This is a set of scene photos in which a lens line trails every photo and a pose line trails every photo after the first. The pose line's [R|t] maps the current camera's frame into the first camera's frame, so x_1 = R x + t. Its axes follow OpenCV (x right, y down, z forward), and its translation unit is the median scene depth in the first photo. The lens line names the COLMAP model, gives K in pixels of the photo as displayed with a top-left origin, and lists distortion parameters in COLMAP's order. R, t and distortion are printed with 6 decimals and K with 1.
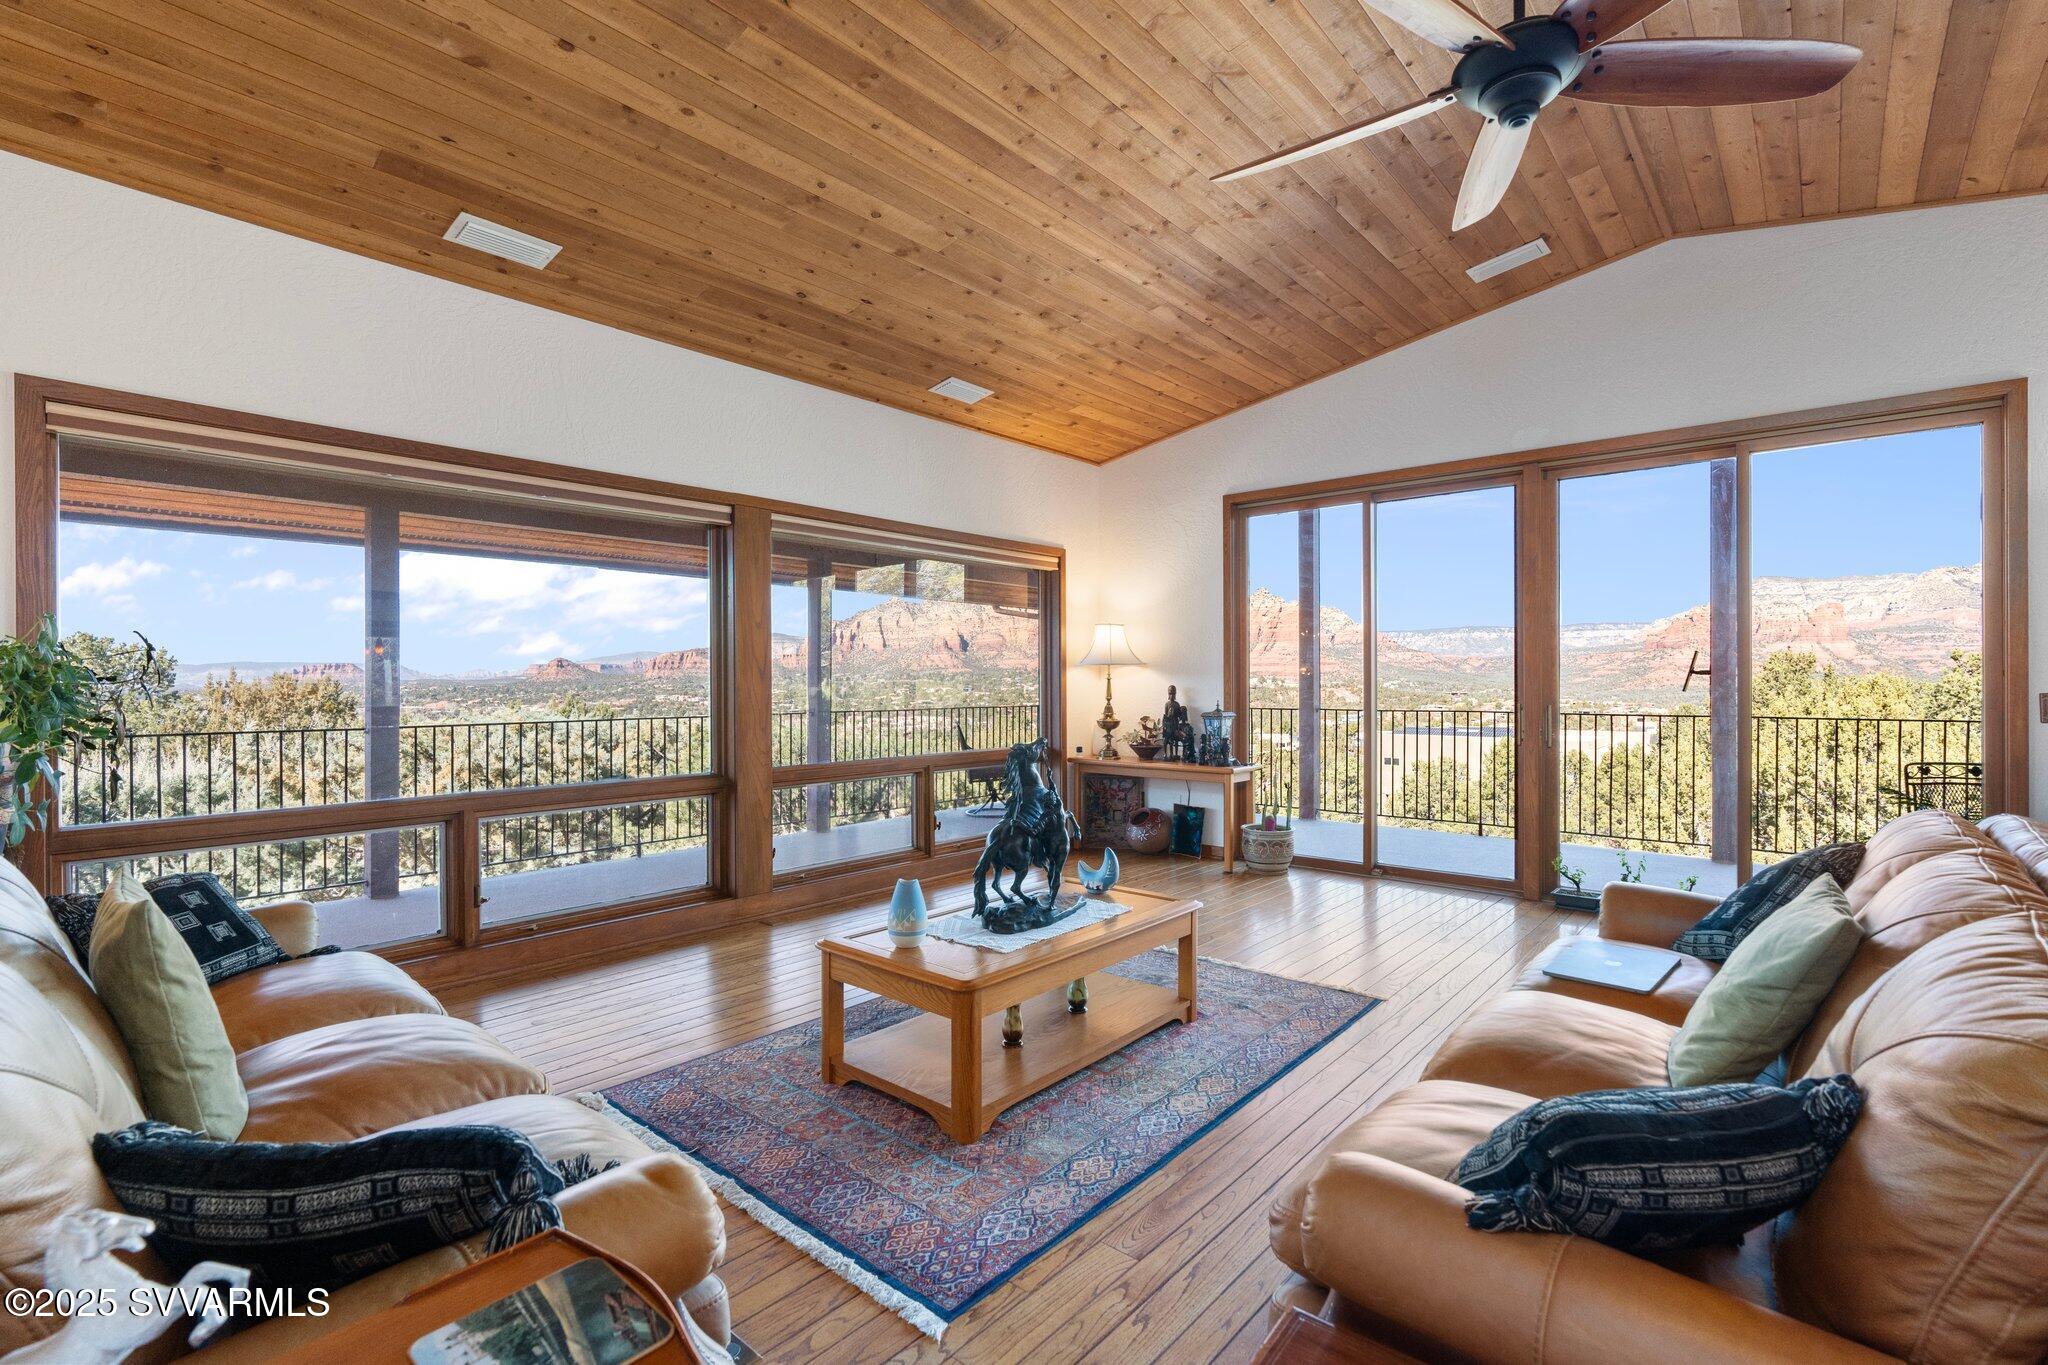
lens RADIAL K [[920.0, 0, 1033.5], [0, 920.0, 686.9], [0, 0, 1]] dist [-0.009320, 0.002342]
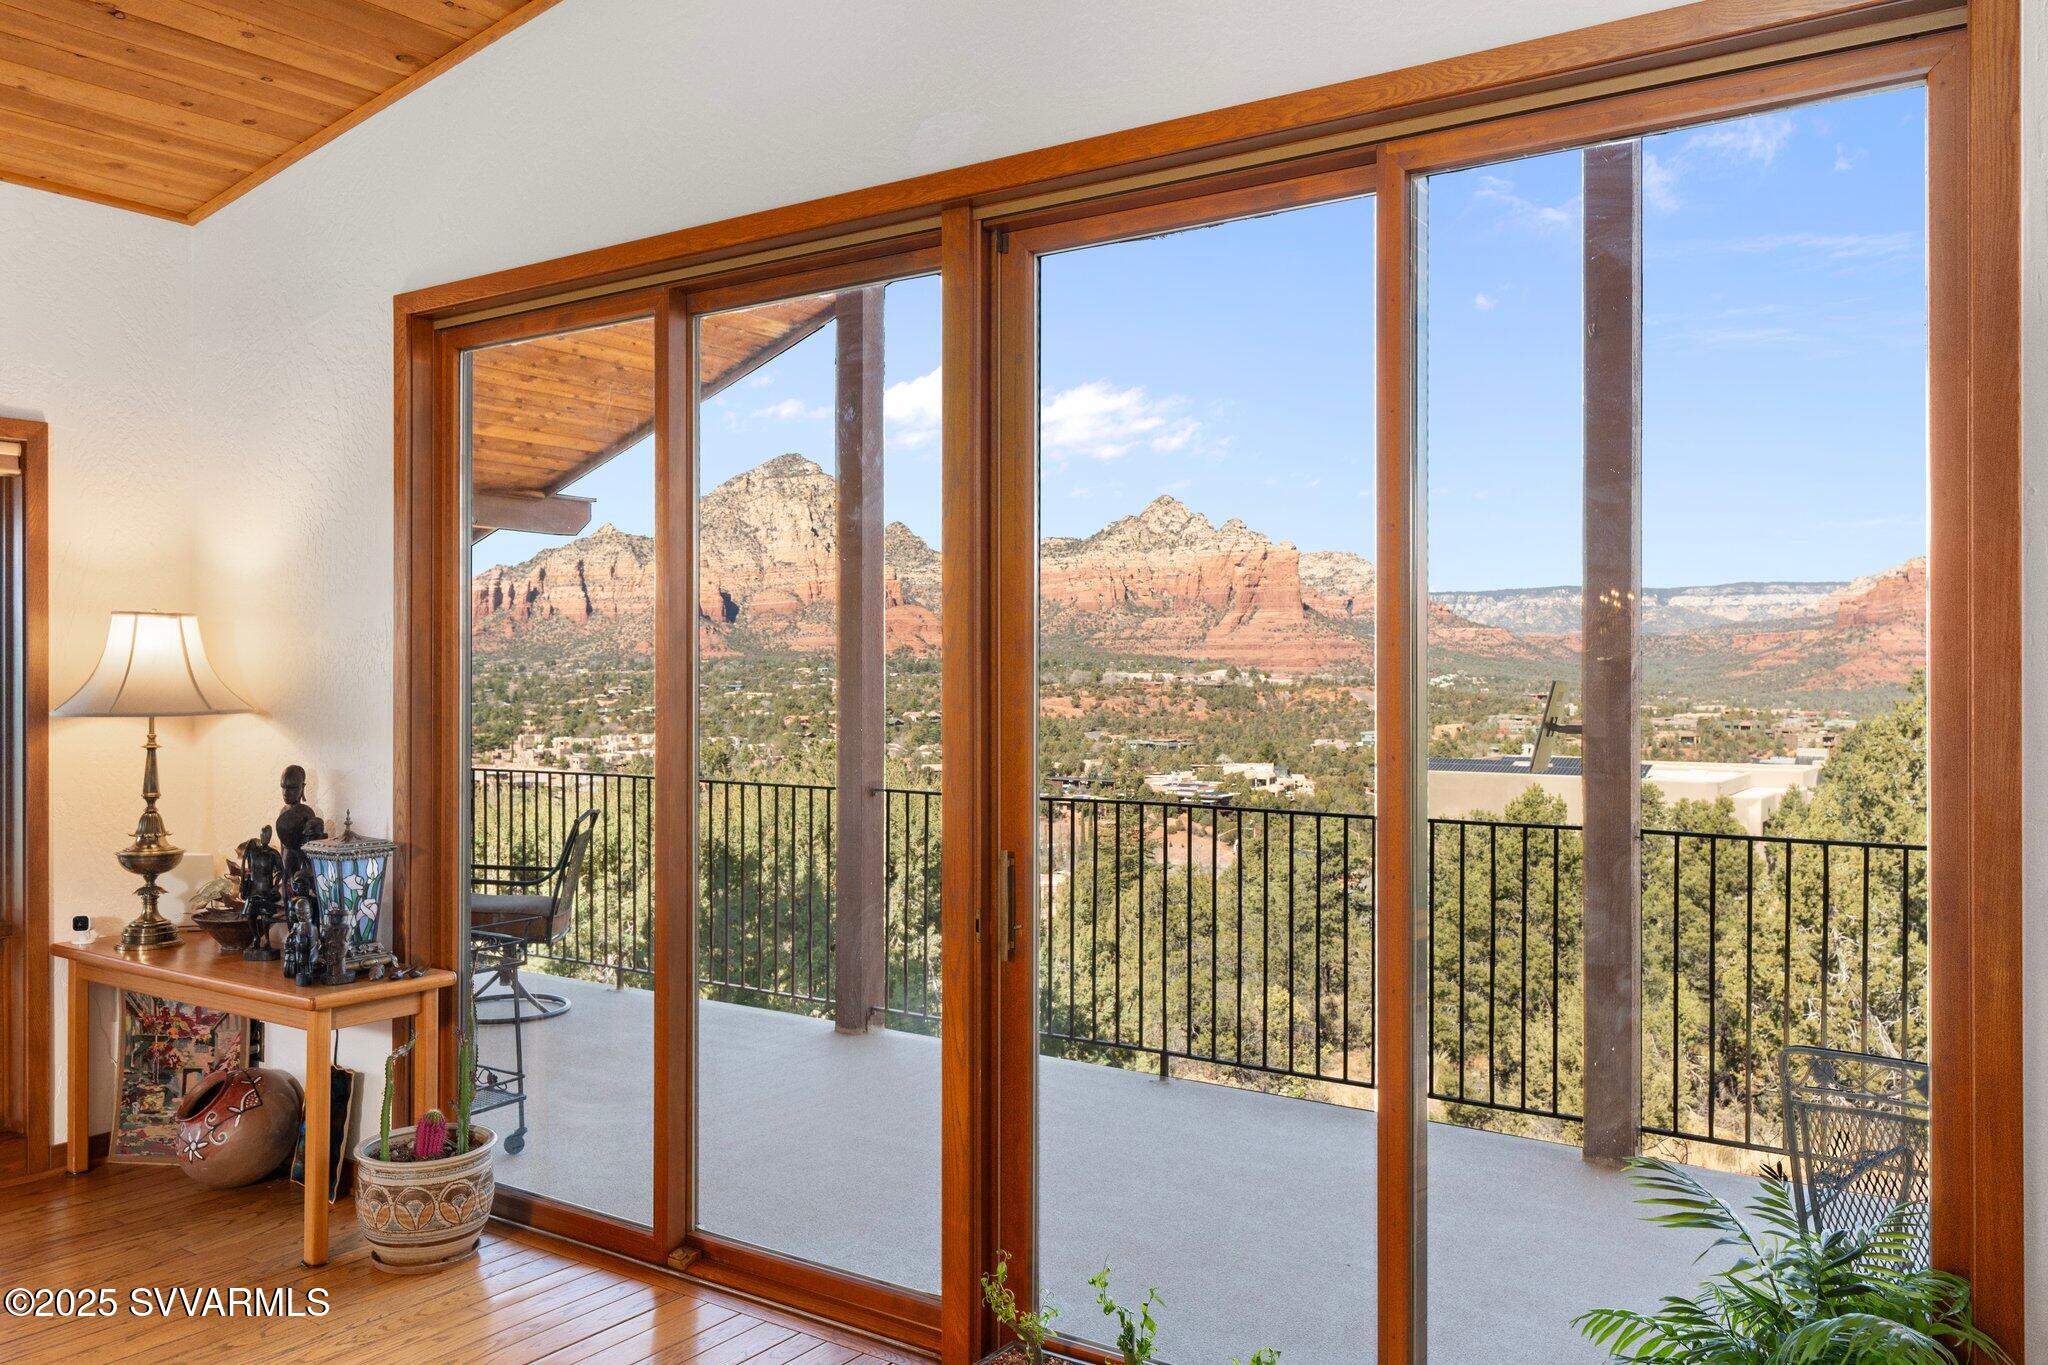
lens RADIAL K [[1565.7, 0, 1024.7], [0, 1565.7, 675.4], [0, 0, 1]] dist [-0.002730, 0.004162]
pose [[0.993940, 0.003222, 0.109873, 0.374021], [-0.002669, 0.999983, -0.005185, -0.036538], [-0.109888, 0.004861, 0.993932, 0.269558]]
